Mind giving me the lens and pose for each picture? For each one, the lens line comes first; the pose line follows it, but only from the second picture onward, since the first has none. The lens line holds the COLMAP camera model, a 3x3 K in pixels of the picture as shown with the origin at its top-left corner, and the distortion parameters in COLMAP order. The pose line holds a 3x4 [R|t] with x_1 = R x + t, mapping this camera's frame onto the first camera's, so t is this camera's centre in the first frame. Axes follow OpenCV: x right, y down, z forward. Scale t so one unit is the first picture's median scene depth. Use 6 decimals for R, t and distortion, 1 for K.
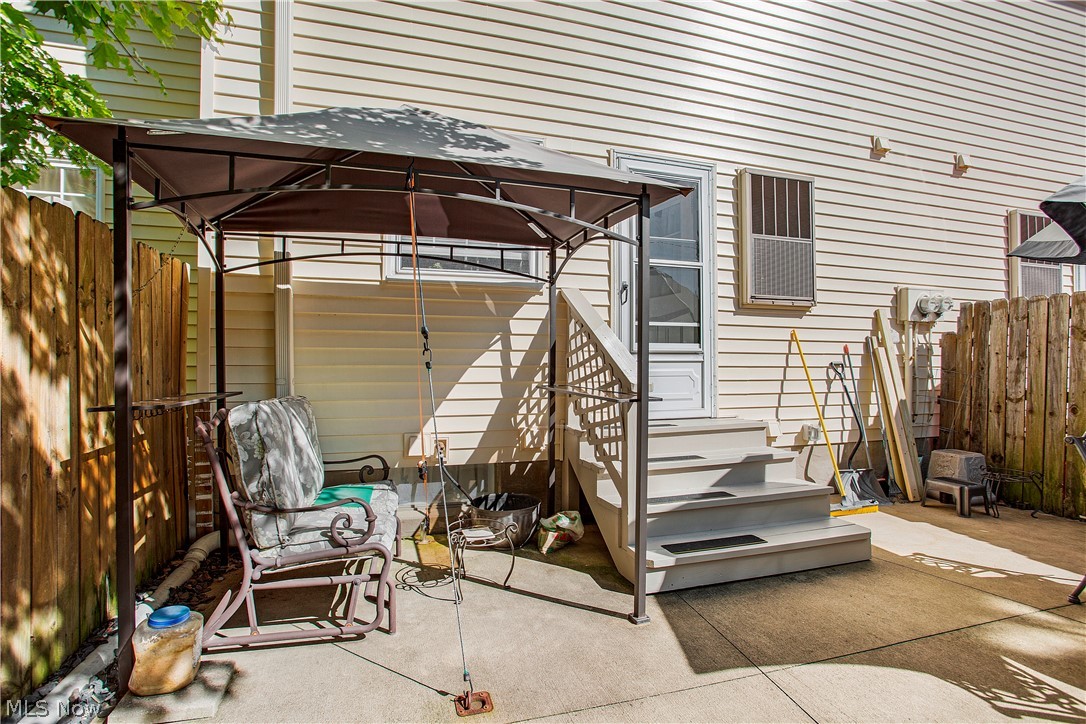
lens RADIAL K [[531.6, 0, 543.0], [0, 531.6, 362.0], [0, 0, 1]] dist [-0.058913, 0.025162]
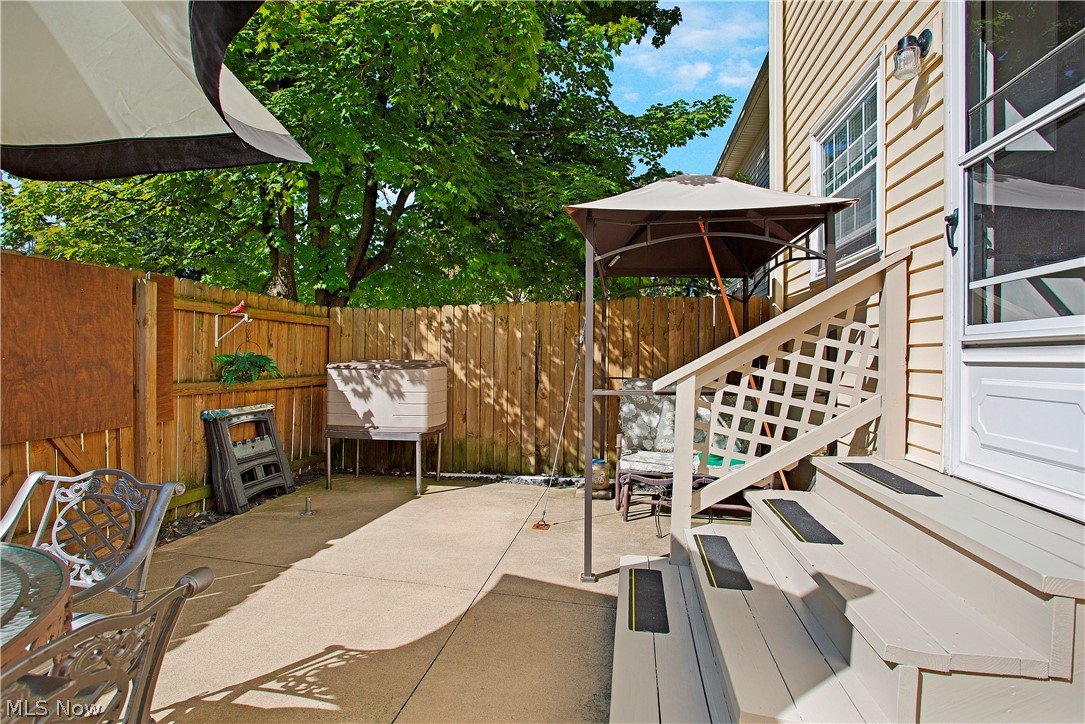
lens RADIAL K [[544.0, 0, 544.3], [0, 544.0, 346.6], [0, 0, 1]] dist [-0.074578, 0.043387]
pose [[-0.436015, -0.026651, -0.899545, 0.759872], [-0.012602, 0.999644, -0.023508, 0.000862], [0.899851, 0.001086, -0.436196, 0.826445]]
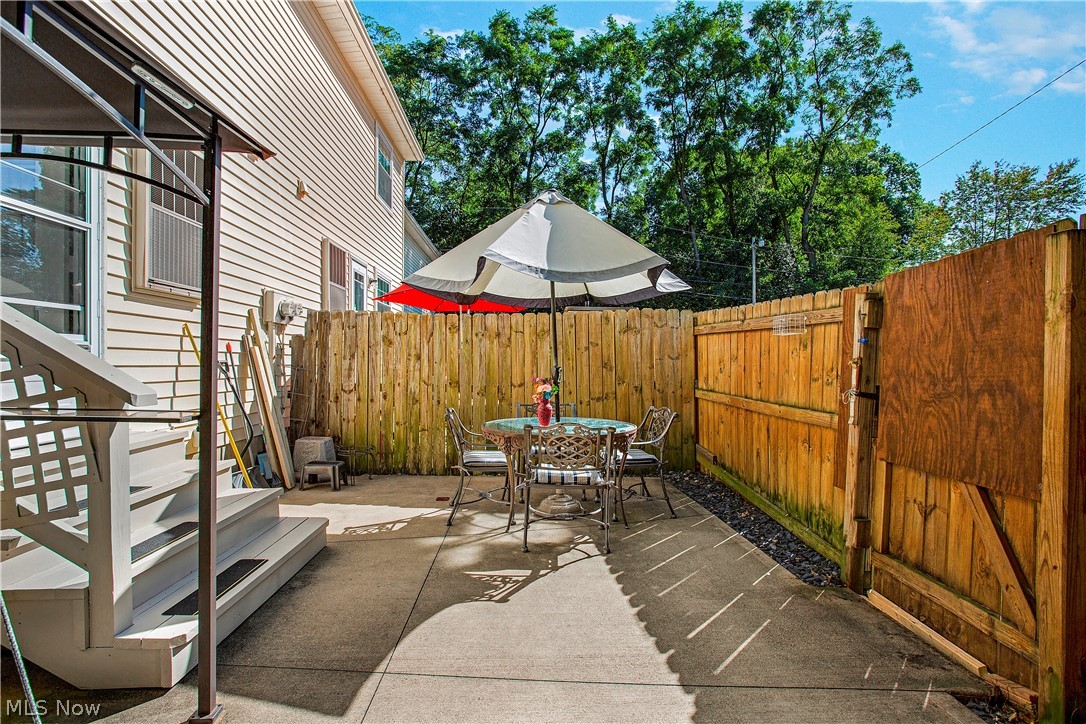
lens RADIAL K [[531.6, 0, 543.0], [0, 531.6, 362.0], [0, 0, 1]] dist [-0.058913, 0.025162]
pose [[0.252194, 0.001925, 0.967675, -0.225336], [-0.010742, 0.999942, 0.000810, -0.004745], [-0.967617, -0.010599, 0.252200, 0.213395]]
